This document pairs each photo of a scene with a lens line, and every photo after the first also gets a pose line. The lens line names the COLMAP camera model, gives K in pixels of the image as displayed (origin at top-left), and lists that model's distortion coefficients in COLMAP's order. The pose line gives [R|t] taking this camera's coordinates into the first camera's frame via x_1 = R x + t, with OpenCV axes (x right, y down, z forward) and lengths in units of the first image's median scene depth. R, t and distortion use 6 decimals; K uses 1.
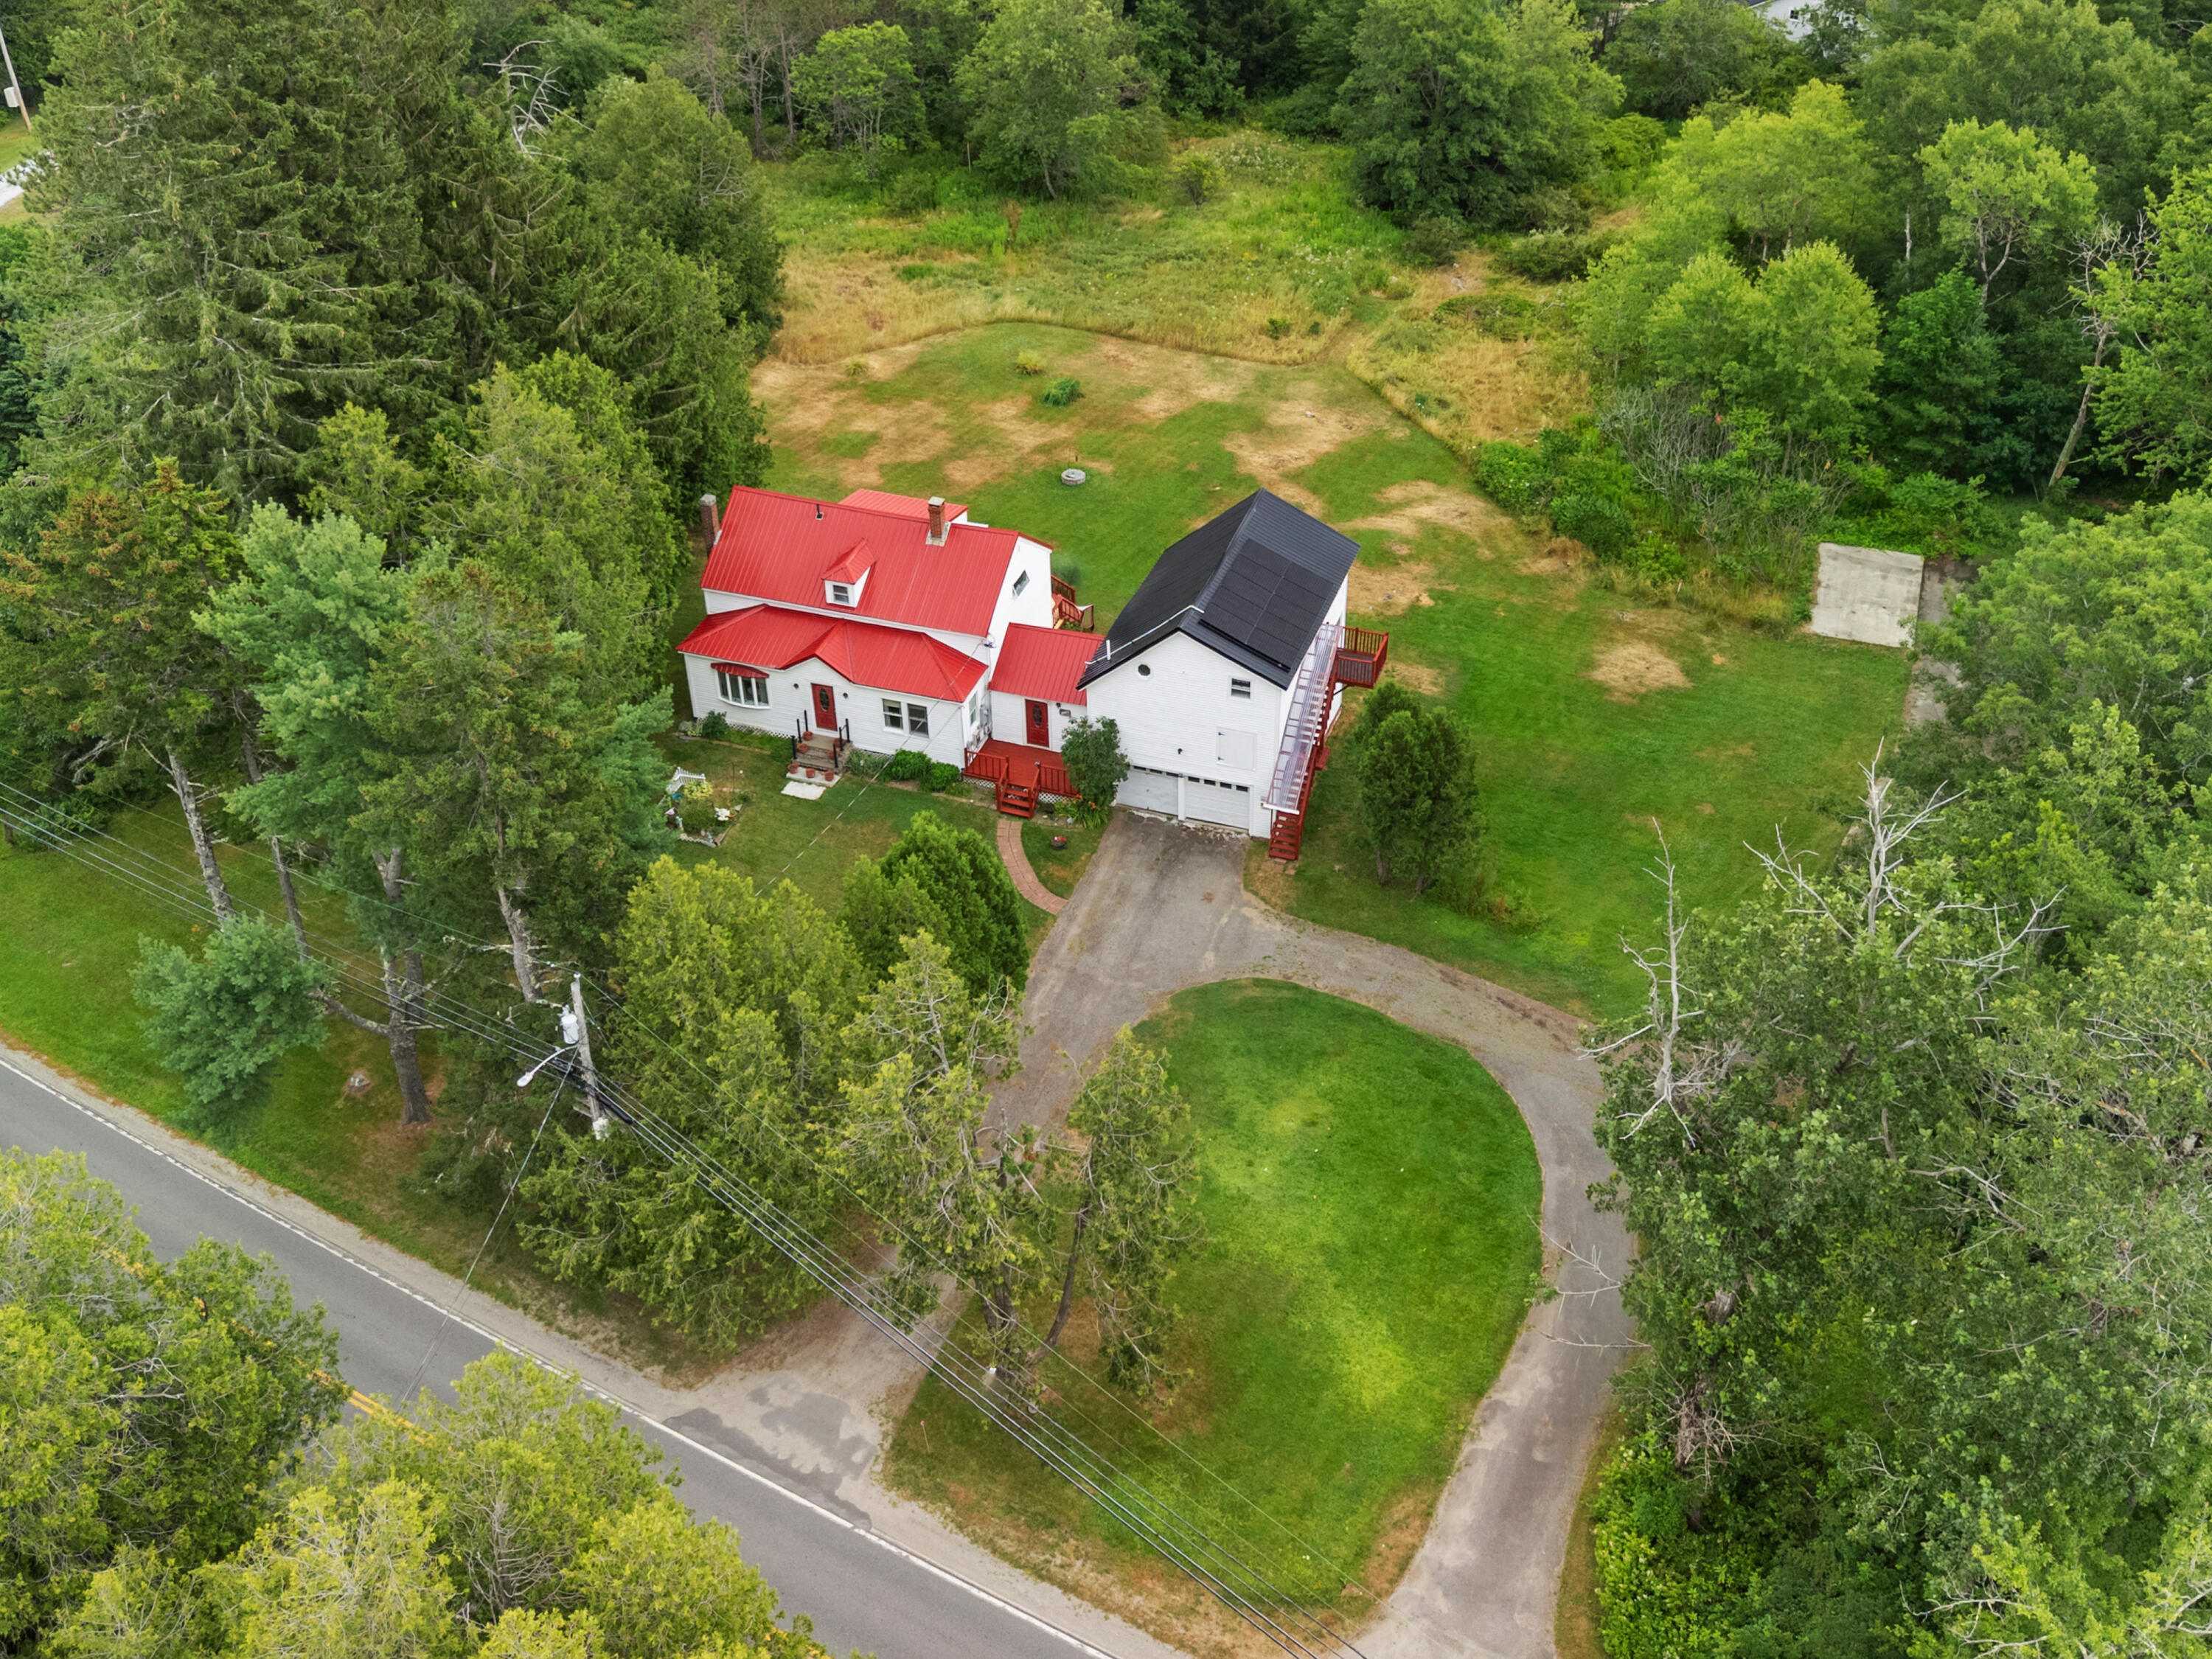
lens RADIAL K [[1890.7, 0, 1074.8], [0, 1890.7, 707.6], [0, 0, 1]] dist [0.129281, -0.167219]
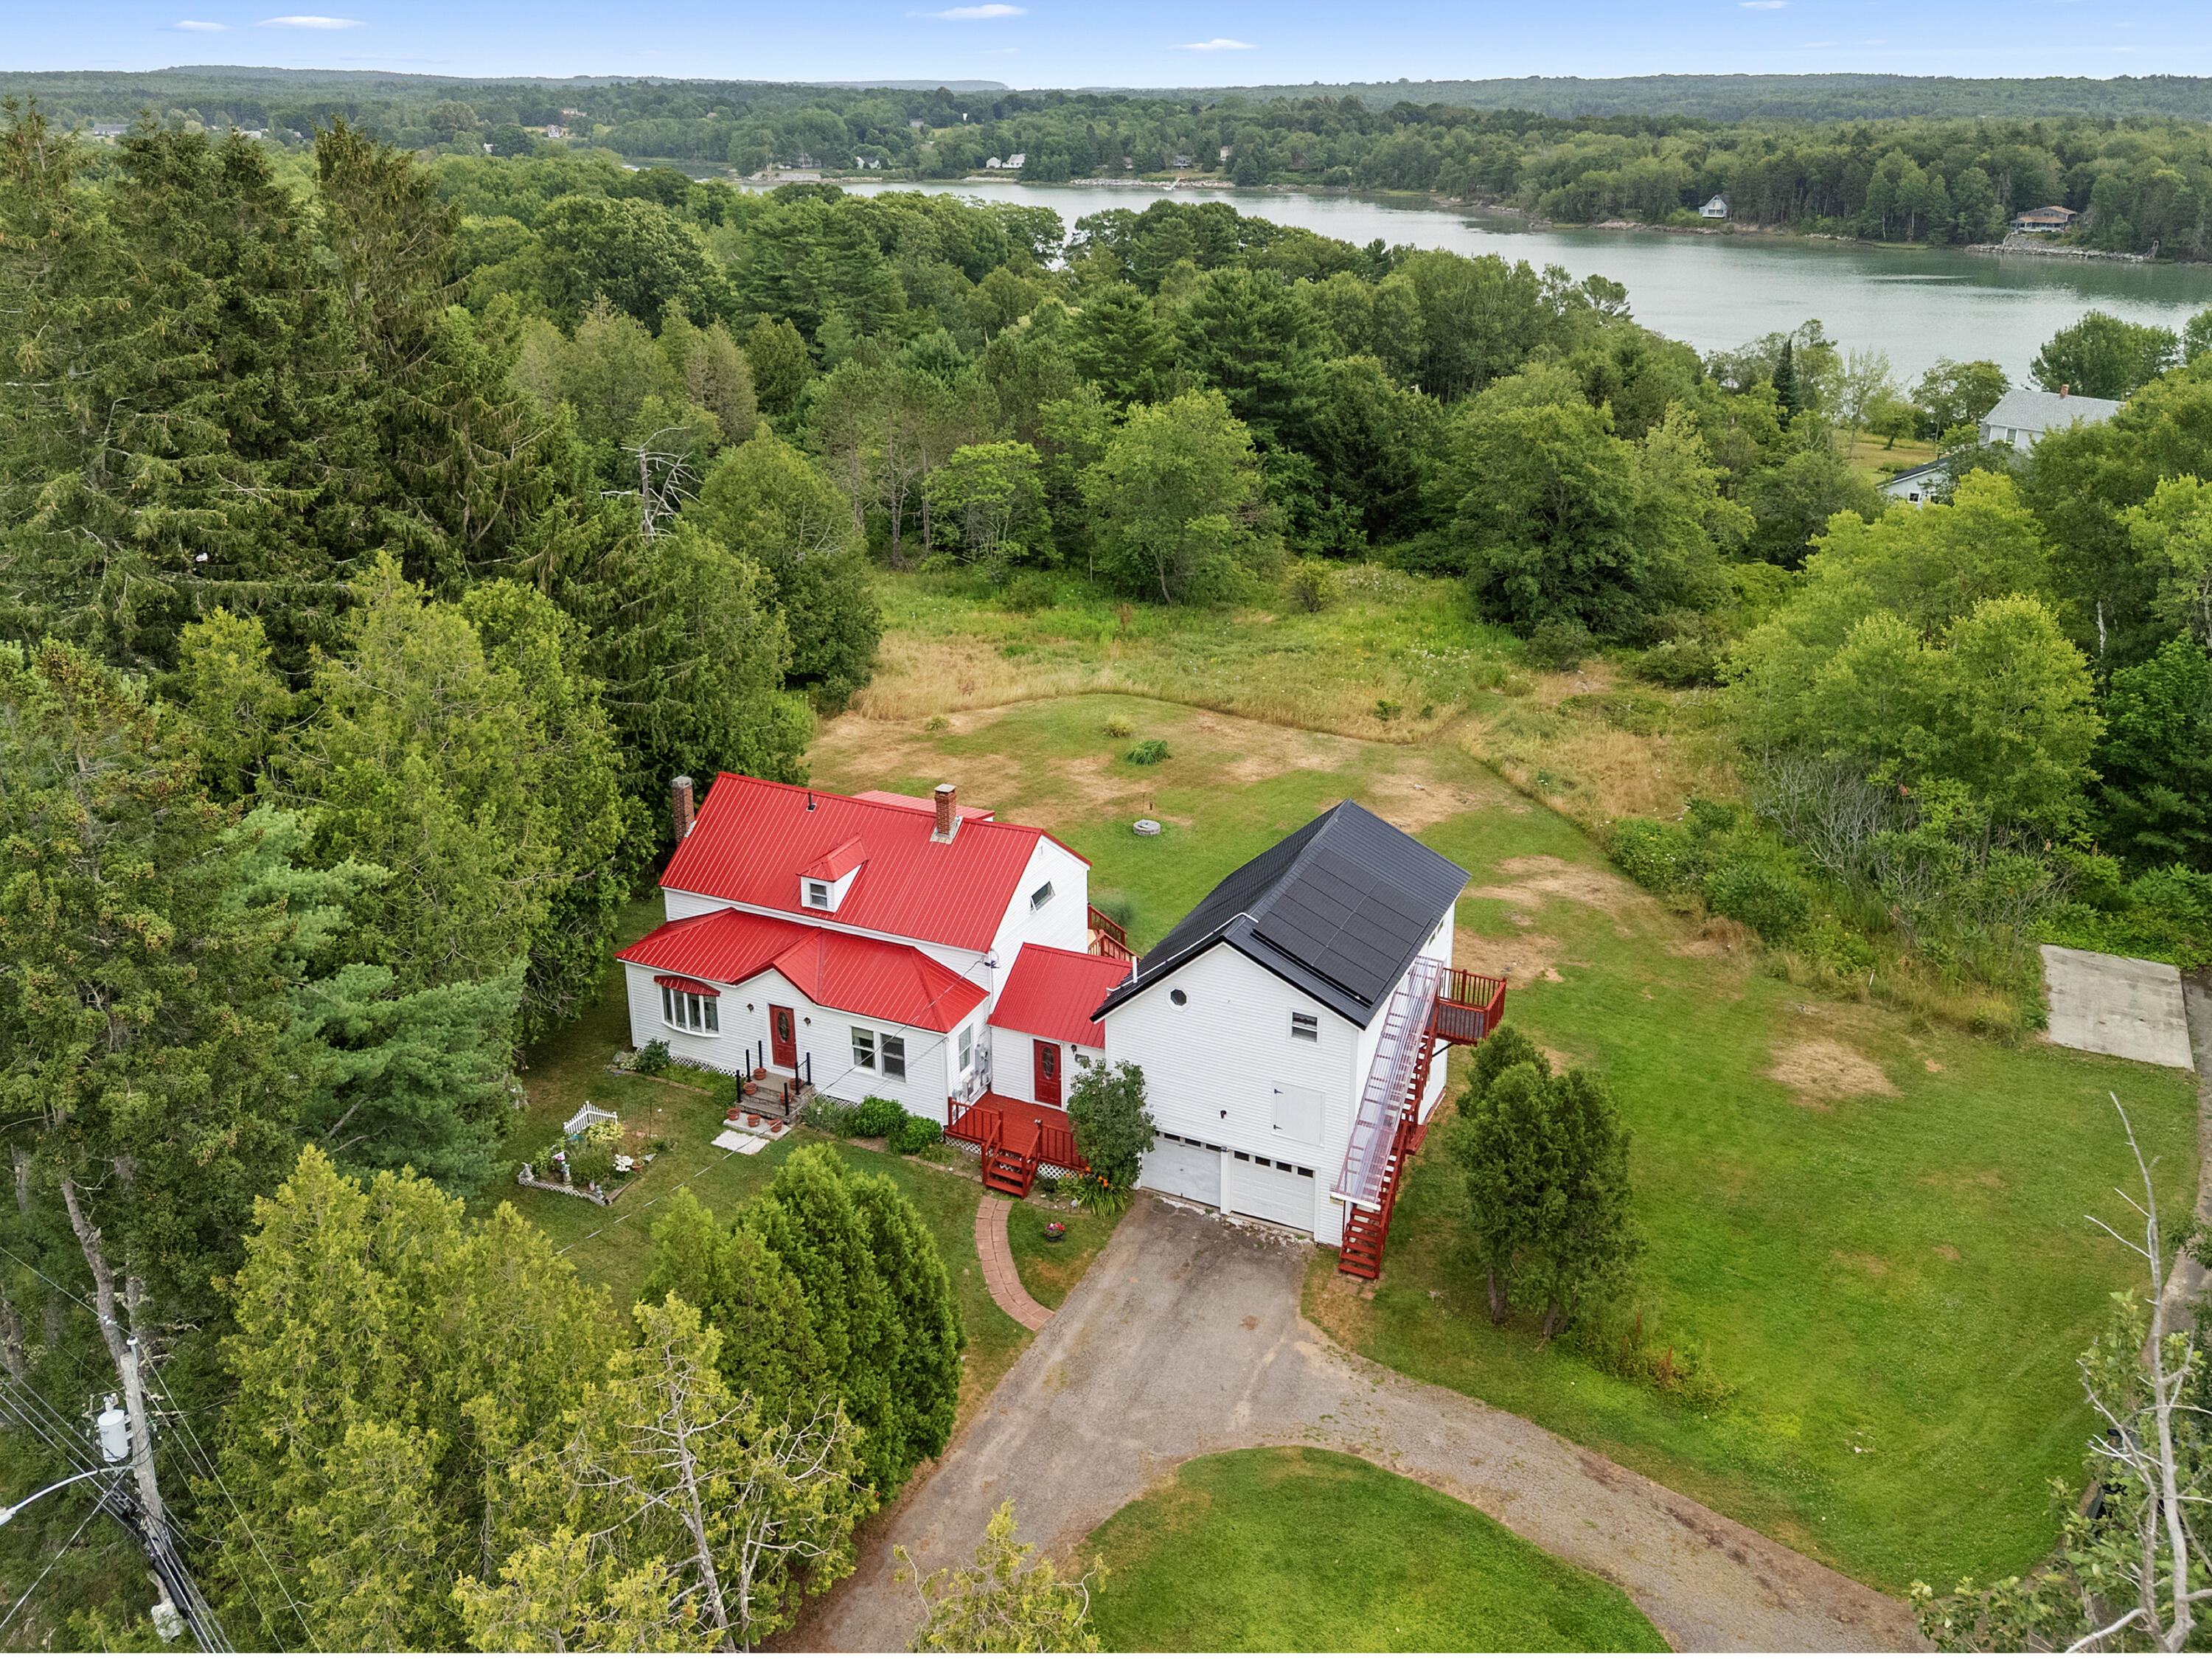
lens RADIAL K [[1709.3, 0, 1095.3], [0, 1709.3, 736.6], [0, 0, 1]] dist [0.098351, -0.114806]
pose [[0.995709, 0.048274, -0.078948, 0.048909], [-0.066186, 0.967766, -0.242998, 0.044750], [0.064672, 0.247181, 0.966809, 0.284539]]
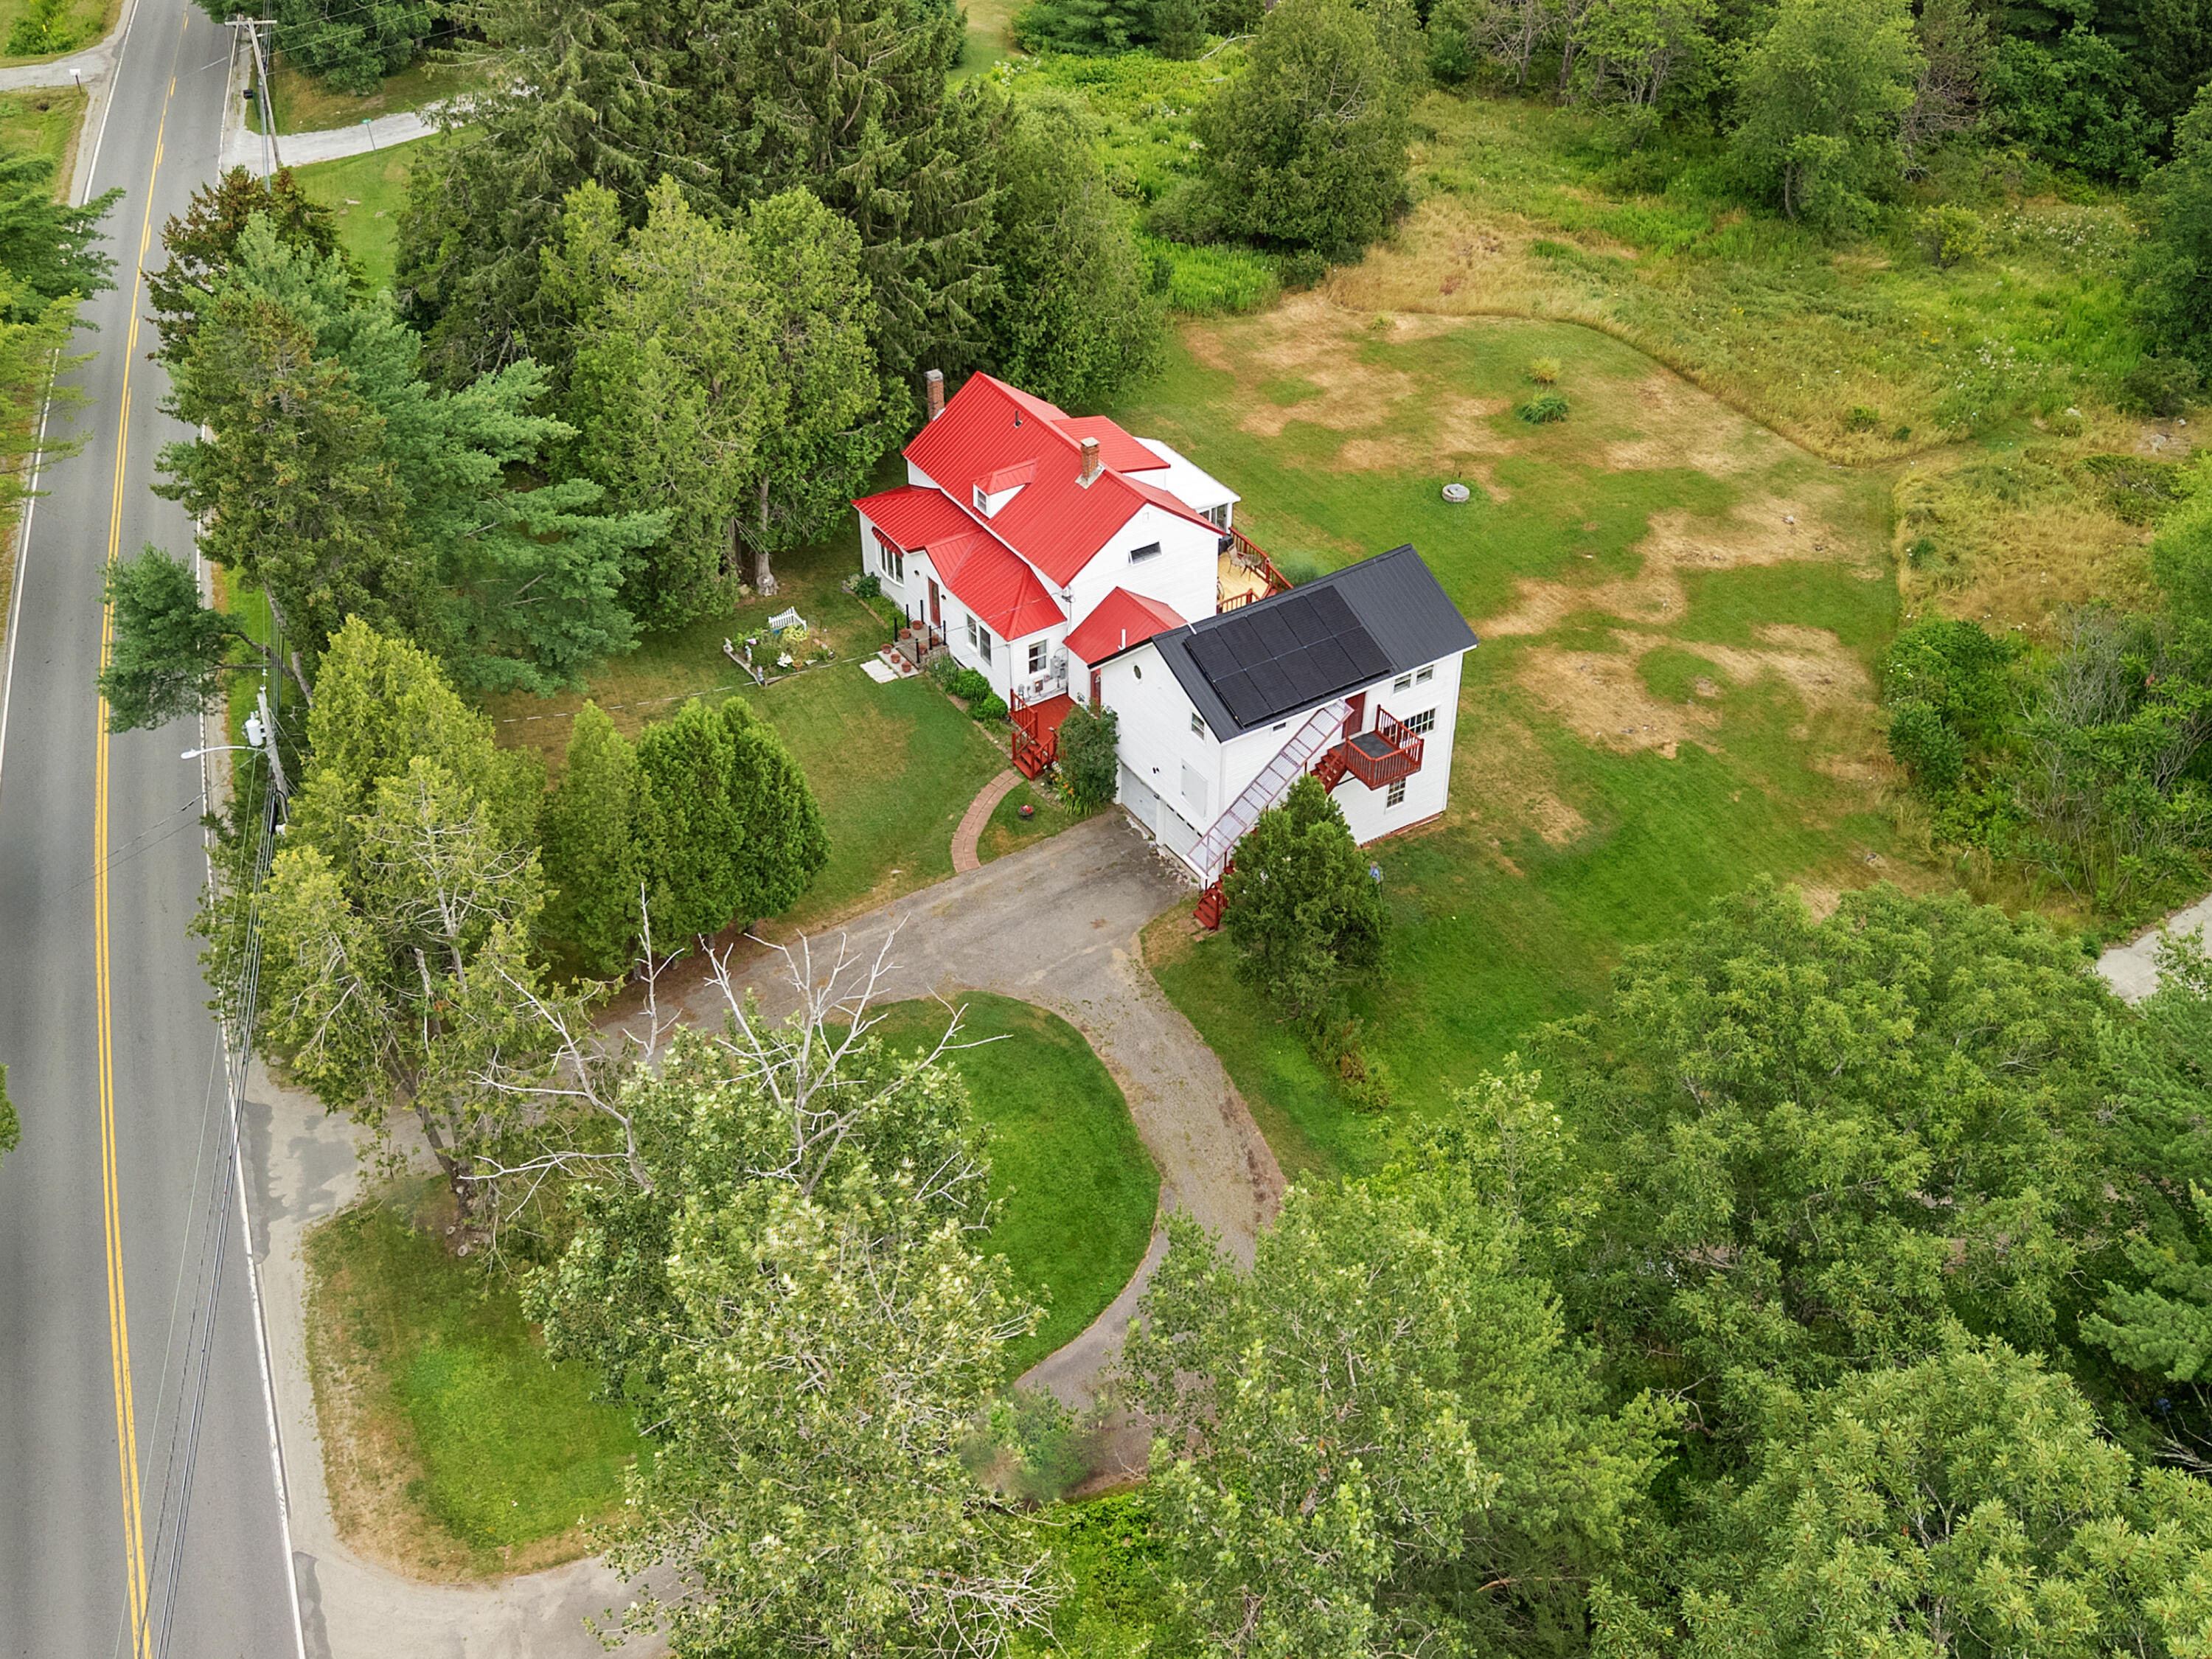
lens RADIAL K [[1890.7, 0, 1074.8], [0, 1890.7, 707.6], [0, 0, 1]] dist [0.129281, -0.167219]
pose [[0.811432, 0.370454, -0.452042, 0.406076], [-0.354529, 0.926892, 0.123205, -0.099661], [0.464636, 0.060289, 0.883447, 0.153448]]
